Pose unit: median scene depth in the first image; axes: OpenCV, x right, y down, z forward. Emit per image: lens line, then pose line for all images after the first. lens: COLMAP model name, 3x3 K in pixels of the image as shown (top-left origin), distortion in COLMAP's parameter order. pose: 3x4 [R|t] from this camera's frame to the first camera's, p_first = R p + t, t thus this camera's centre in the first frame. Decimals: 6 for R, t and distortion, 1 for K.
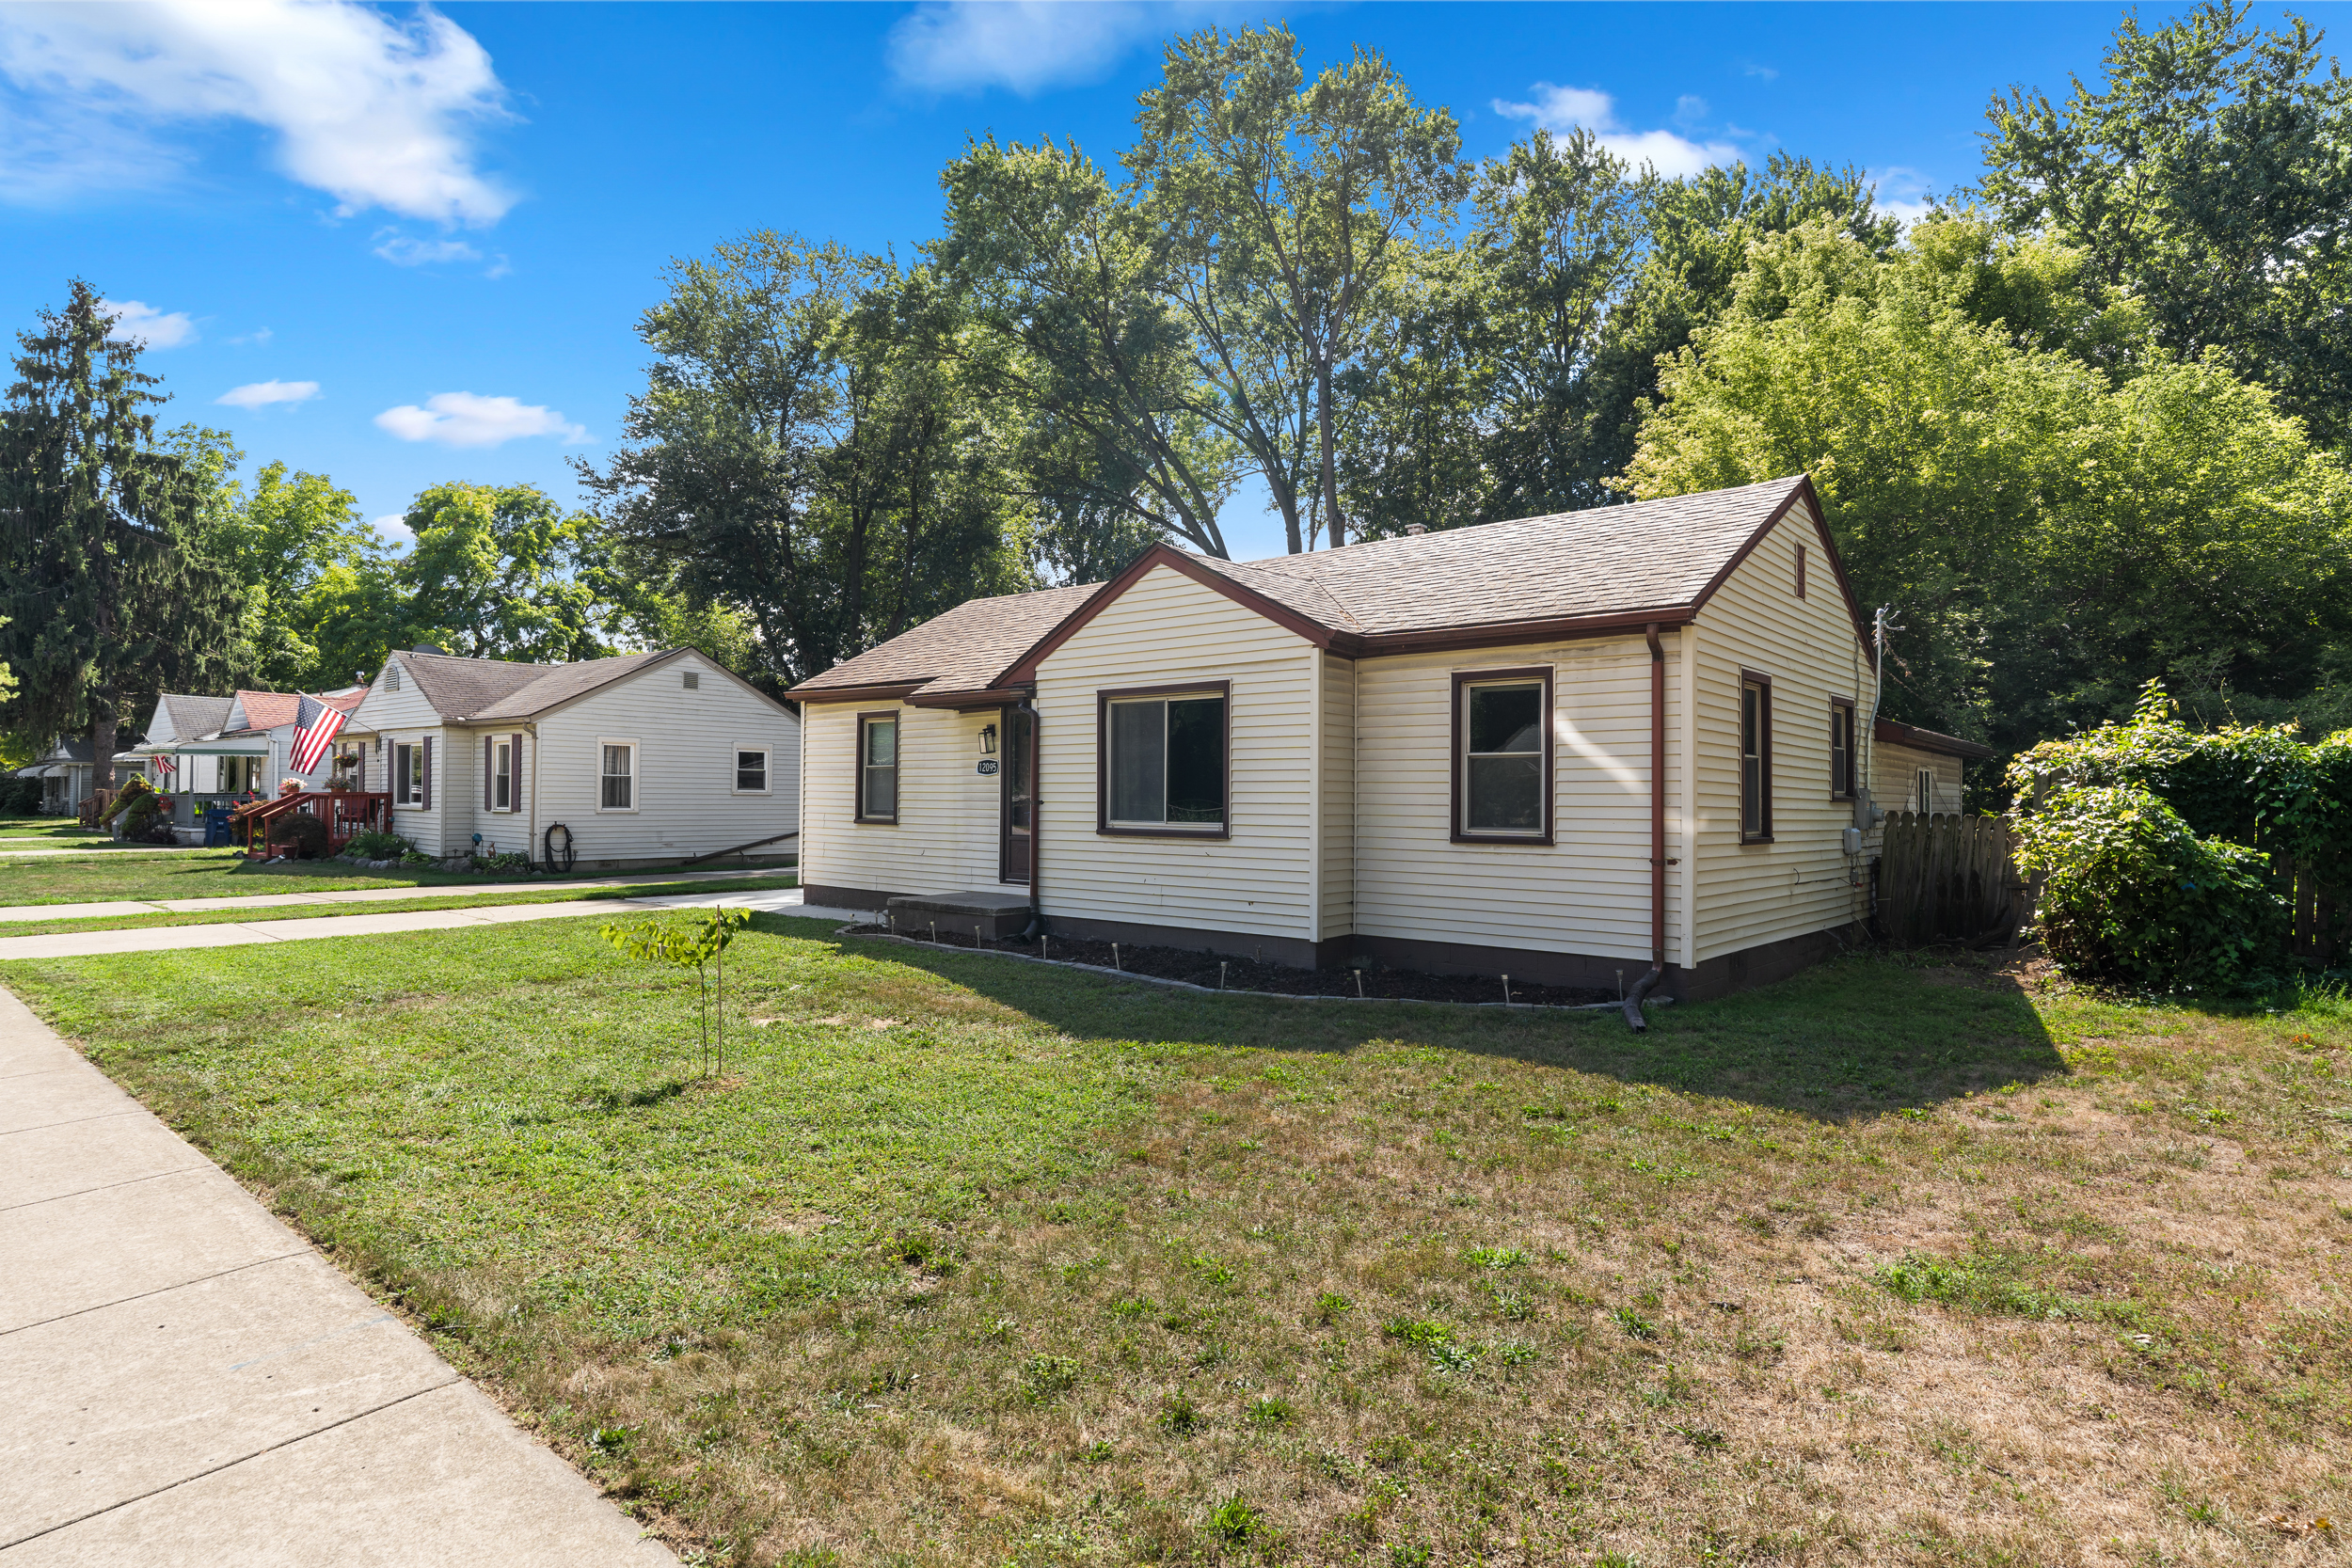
lens RADIAL K [[1230.7, 0, 1176.0], [0, 1230.7, 784.0], [0, 0, 1]] dist [-0.000858, -0.000052]
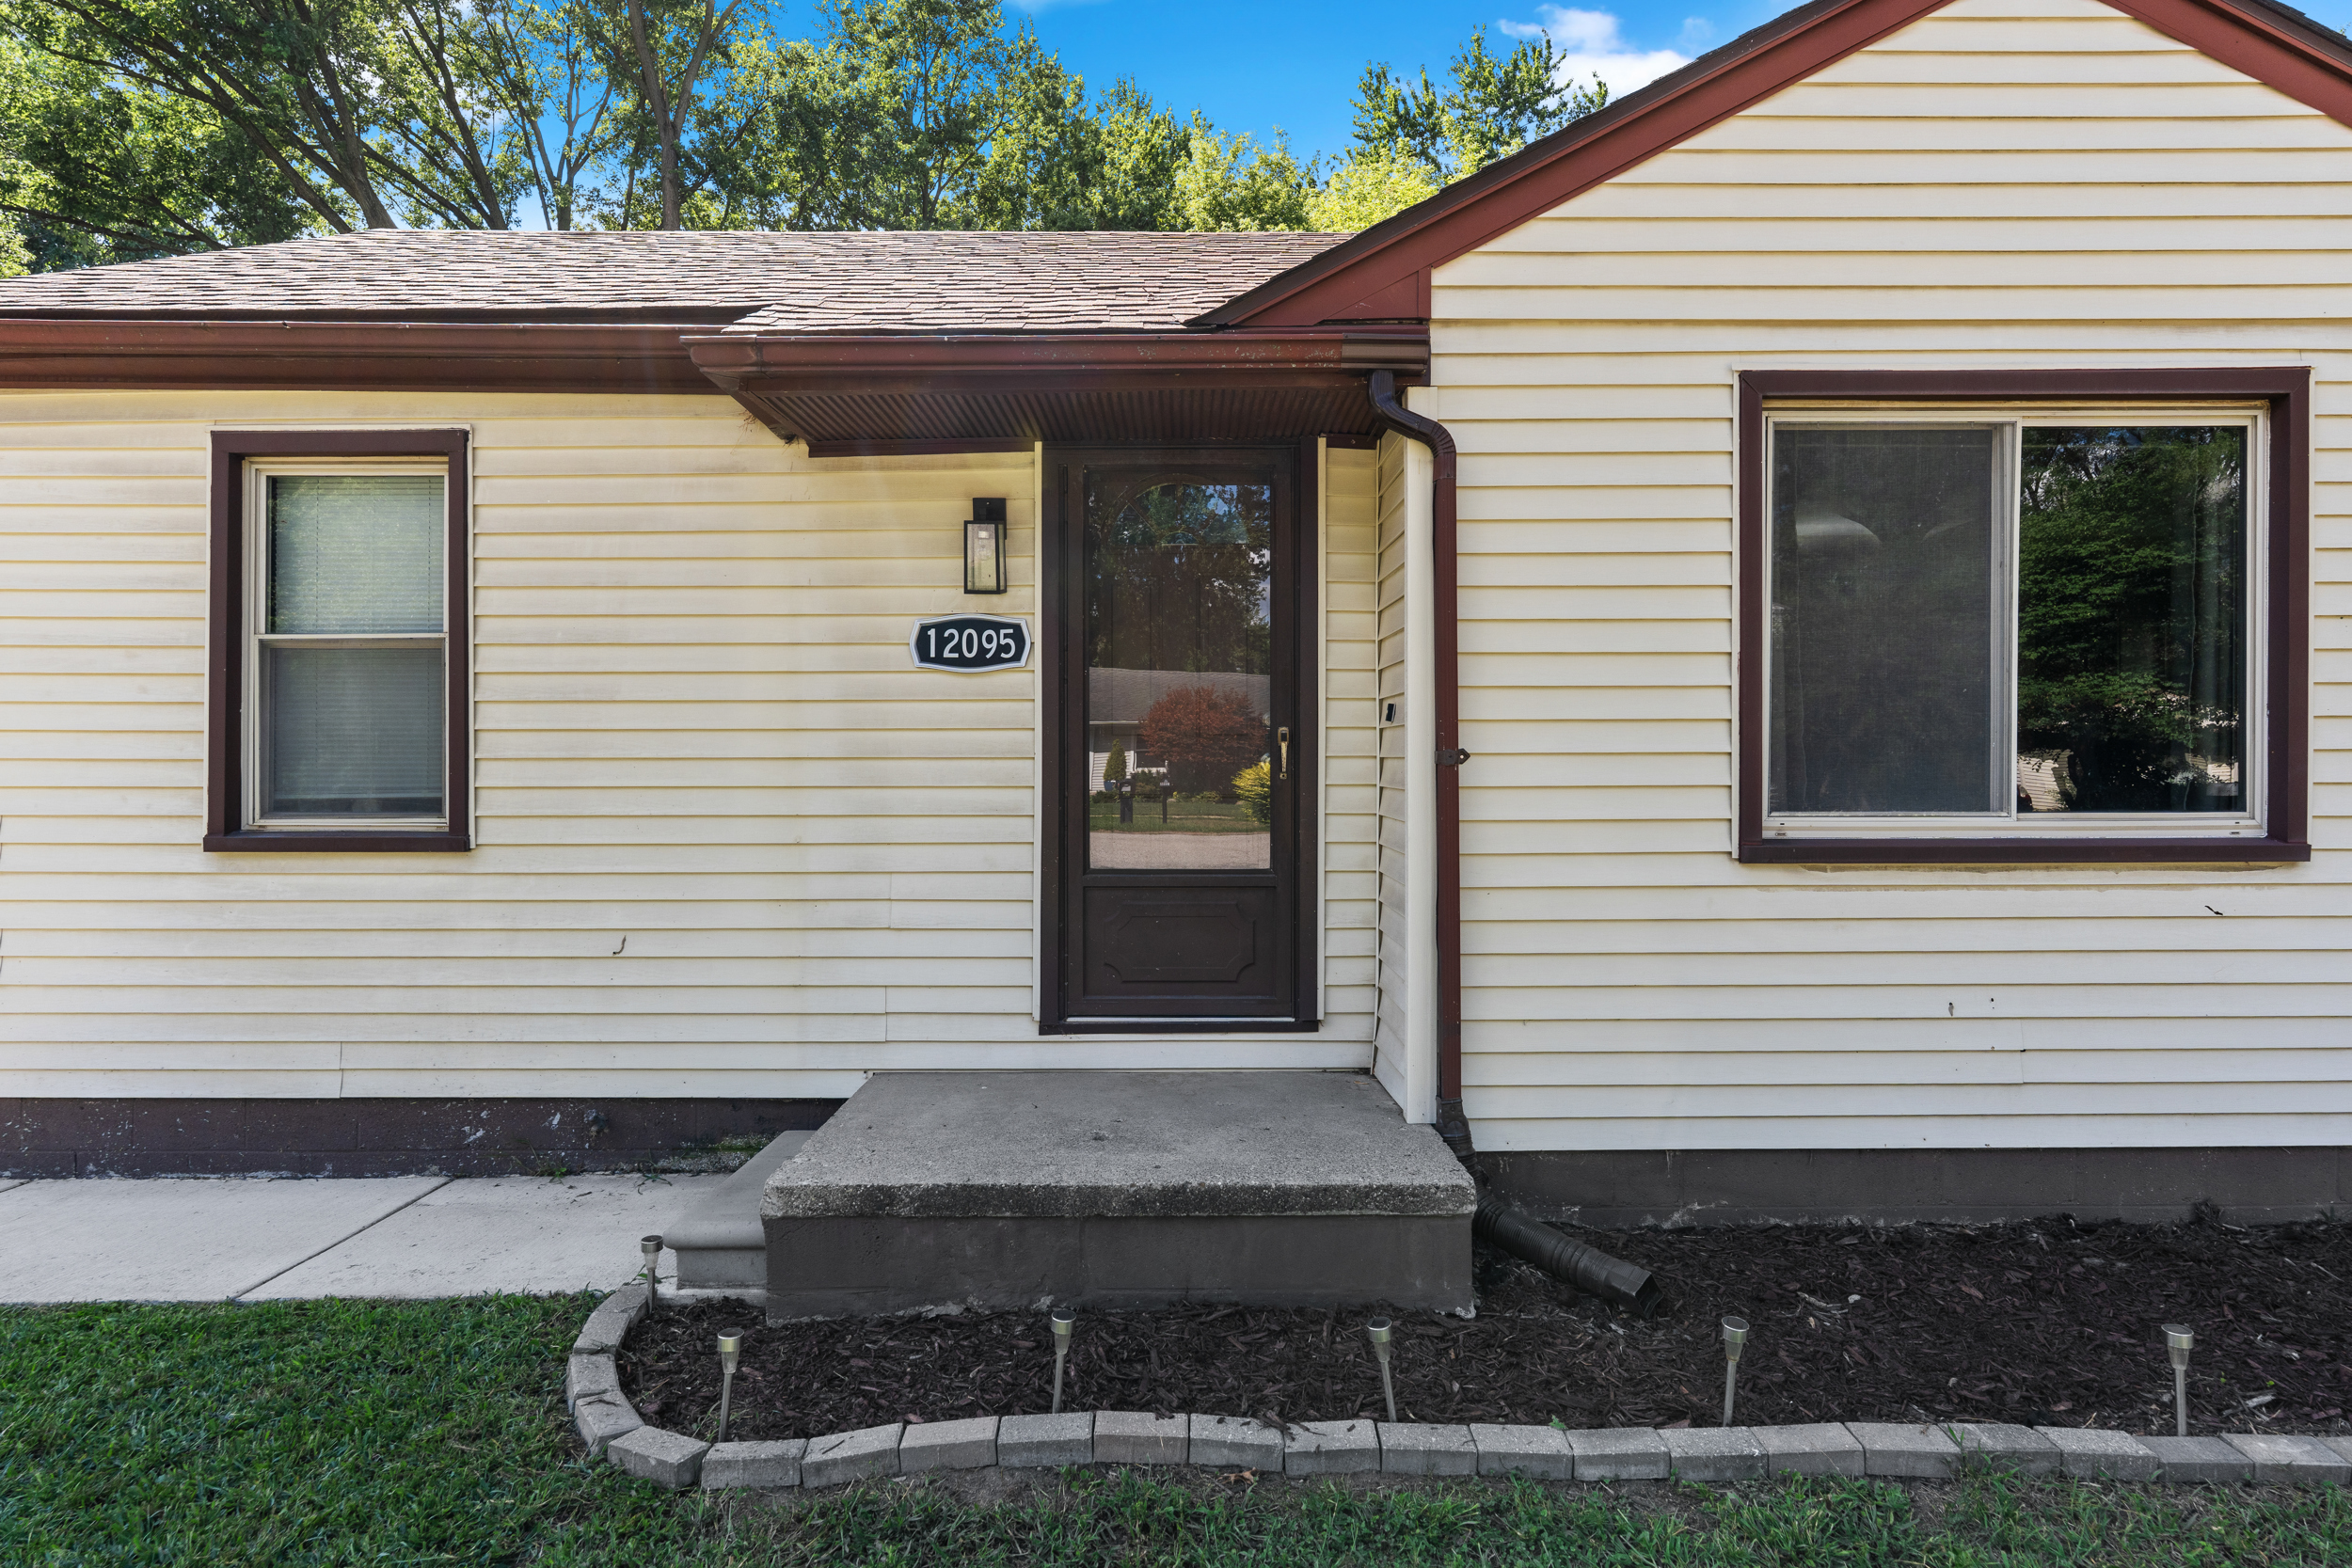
lens RADIAL K [[1275.3, 0, 1176.0], [0, 1275.3, 784.0], [0, 0, 1]] dist [-0.003373, -0.000847]
pose [[0.762025, -0.012514, 0.647426, -0.378254], [0.000588, 0.999826, 0.018633, 0.017112], [-0.647547, -0.013818, 0.761900, 0.893300]]
